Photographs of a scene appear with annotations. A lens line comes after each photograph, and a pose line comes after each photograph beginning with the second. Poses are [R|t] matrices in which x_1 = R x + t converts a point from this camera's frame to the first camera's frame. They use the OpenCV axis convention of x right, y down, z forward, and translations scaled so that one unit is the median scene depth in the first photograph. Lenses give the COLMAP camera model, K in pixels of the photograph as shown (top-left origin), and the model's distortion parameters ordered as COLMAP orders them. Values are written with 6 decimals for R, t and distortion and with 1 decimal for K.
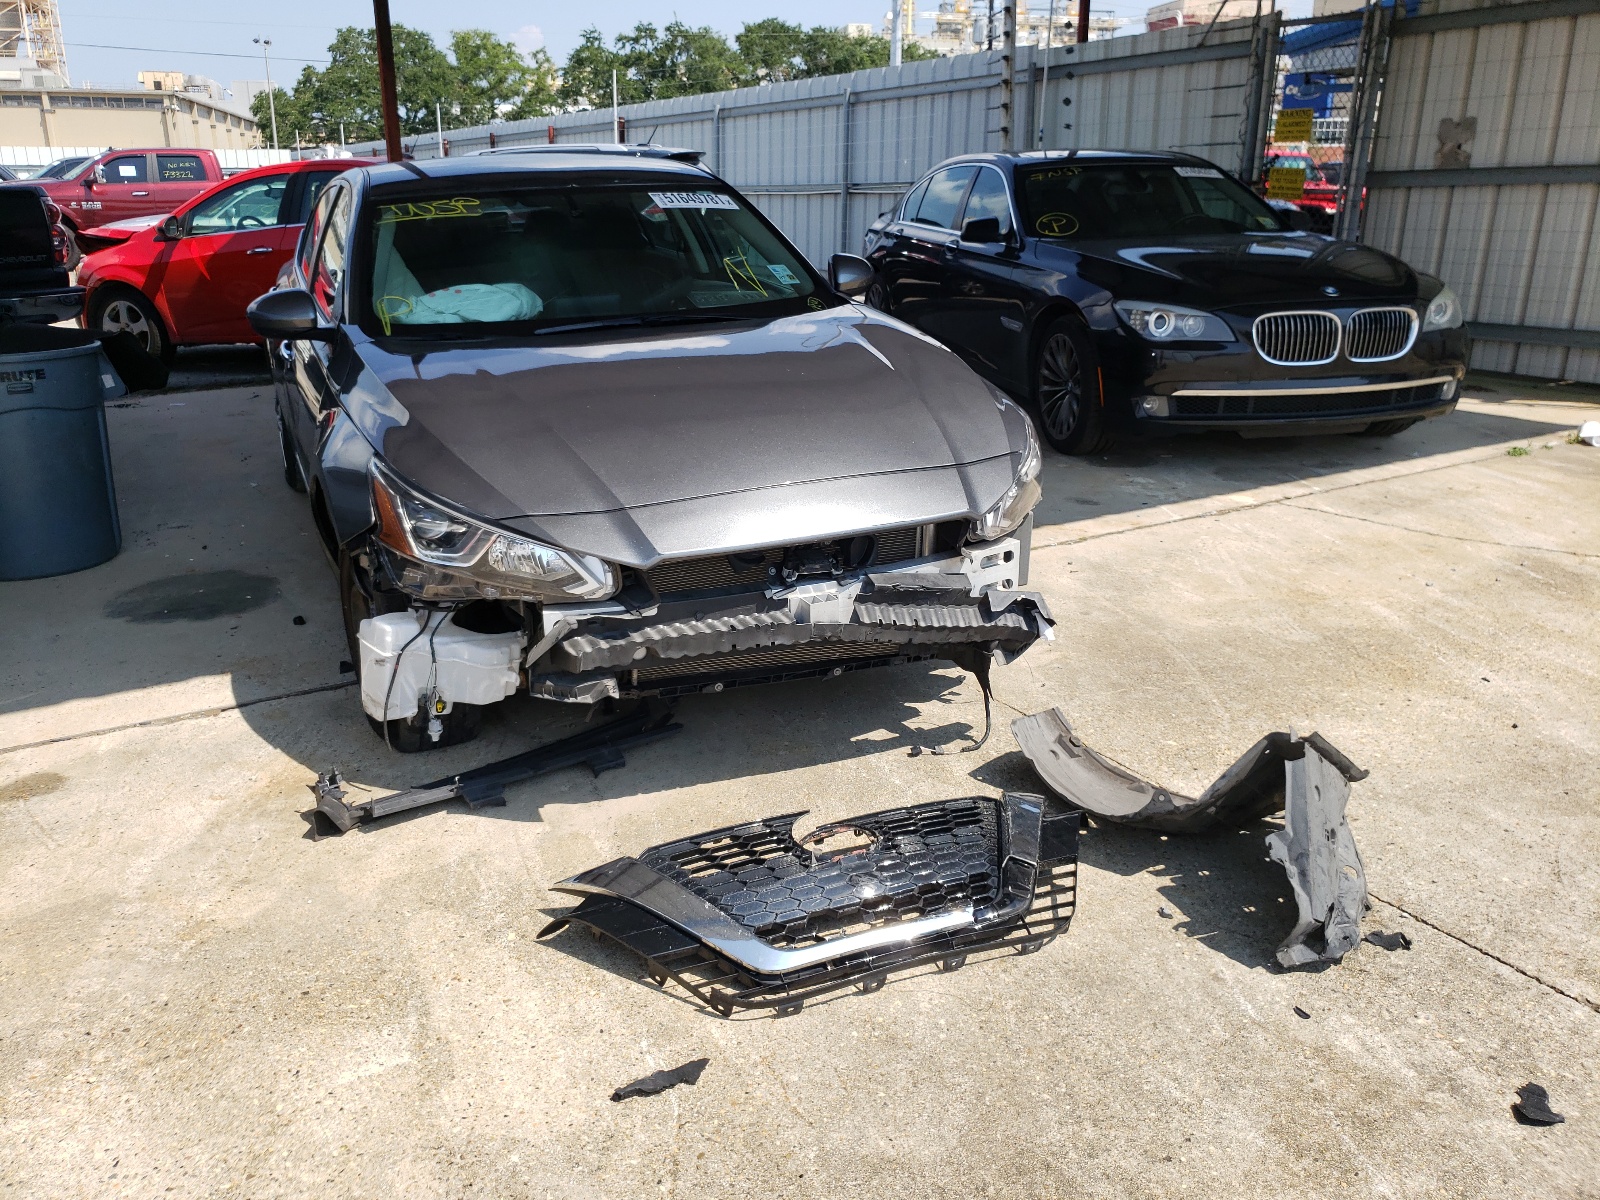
lens RADIAL K [[1305.0, 0, 800.0], [0, 1305.0, 600.0], [0, 0, 1]] dist [-0.028164, 0.079916]
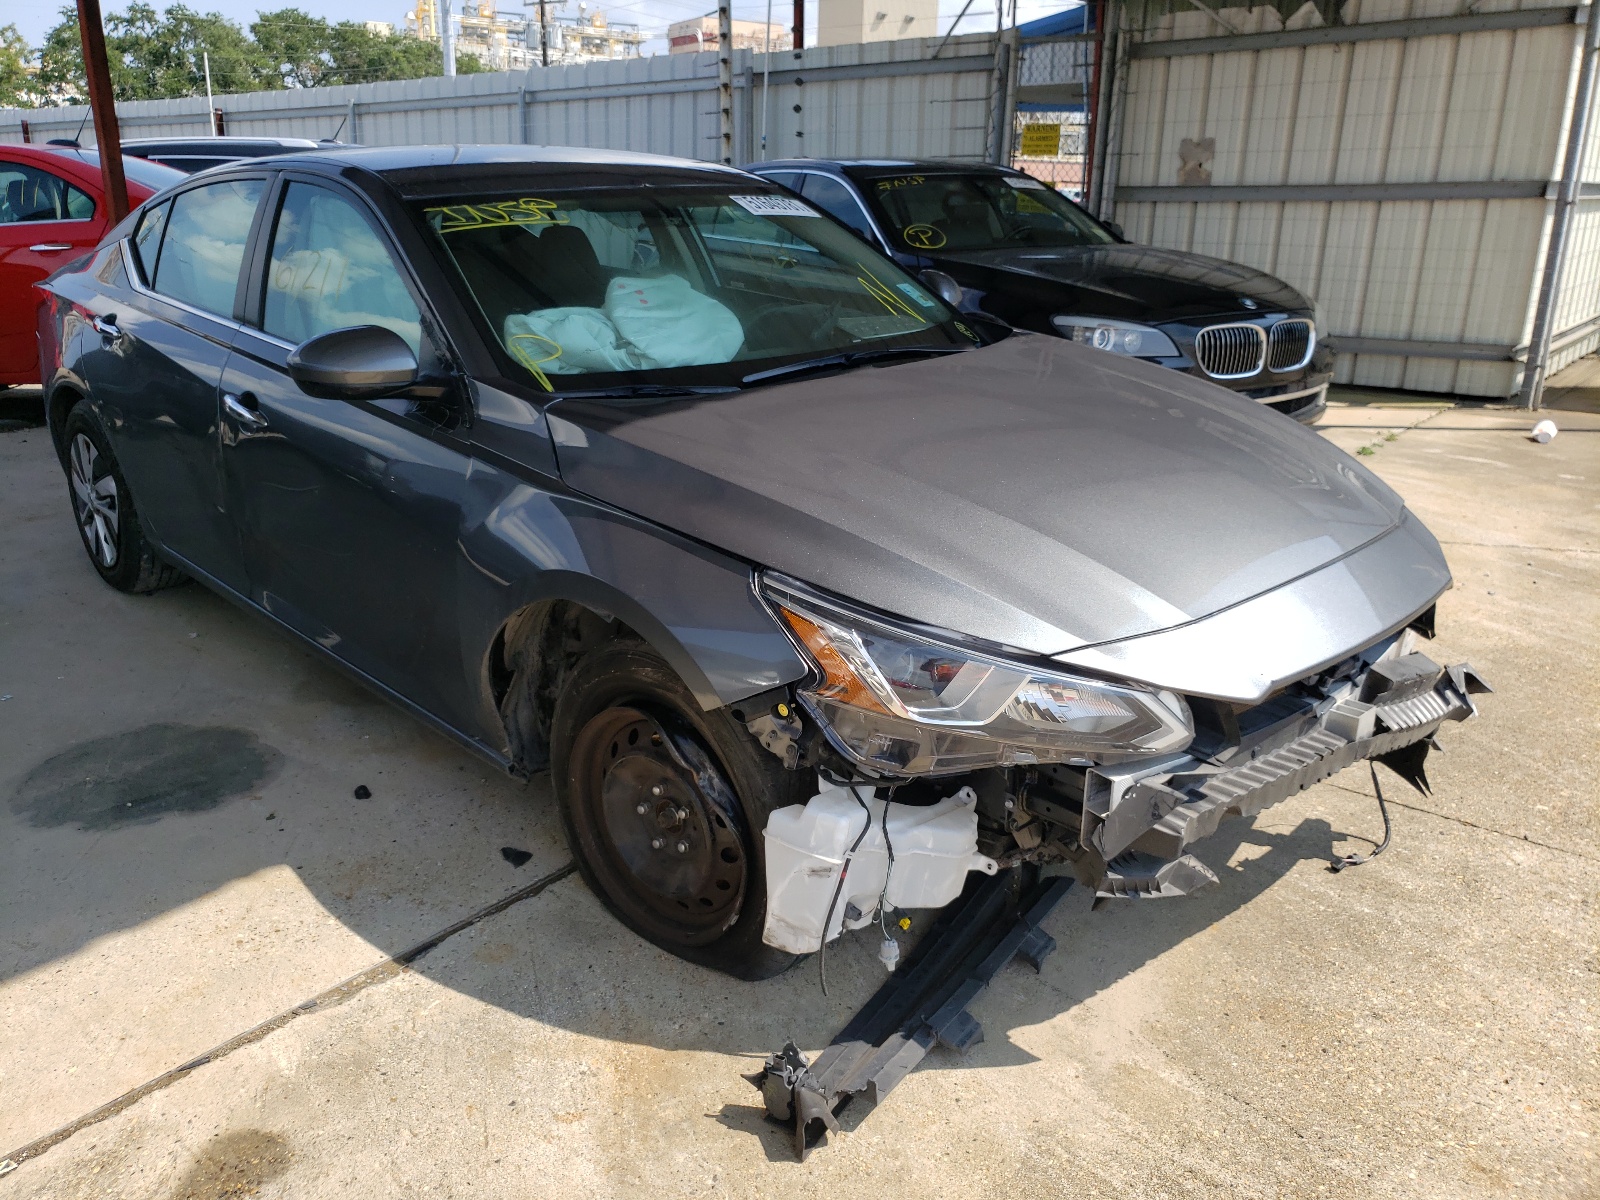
lens RADIAL K [[1305.0, 0, 800.0], [0, 1305.0, 600.0], [0, 0, 1]] dist [-0.028164, 0.079916]
pose [[0.937663, -0.089955, 0.335703, -0.162126], [0.092374, 0.995686, 0.008790, -0.030259], [-0.335045, 0.022768, 0.941927, 0.105090]]
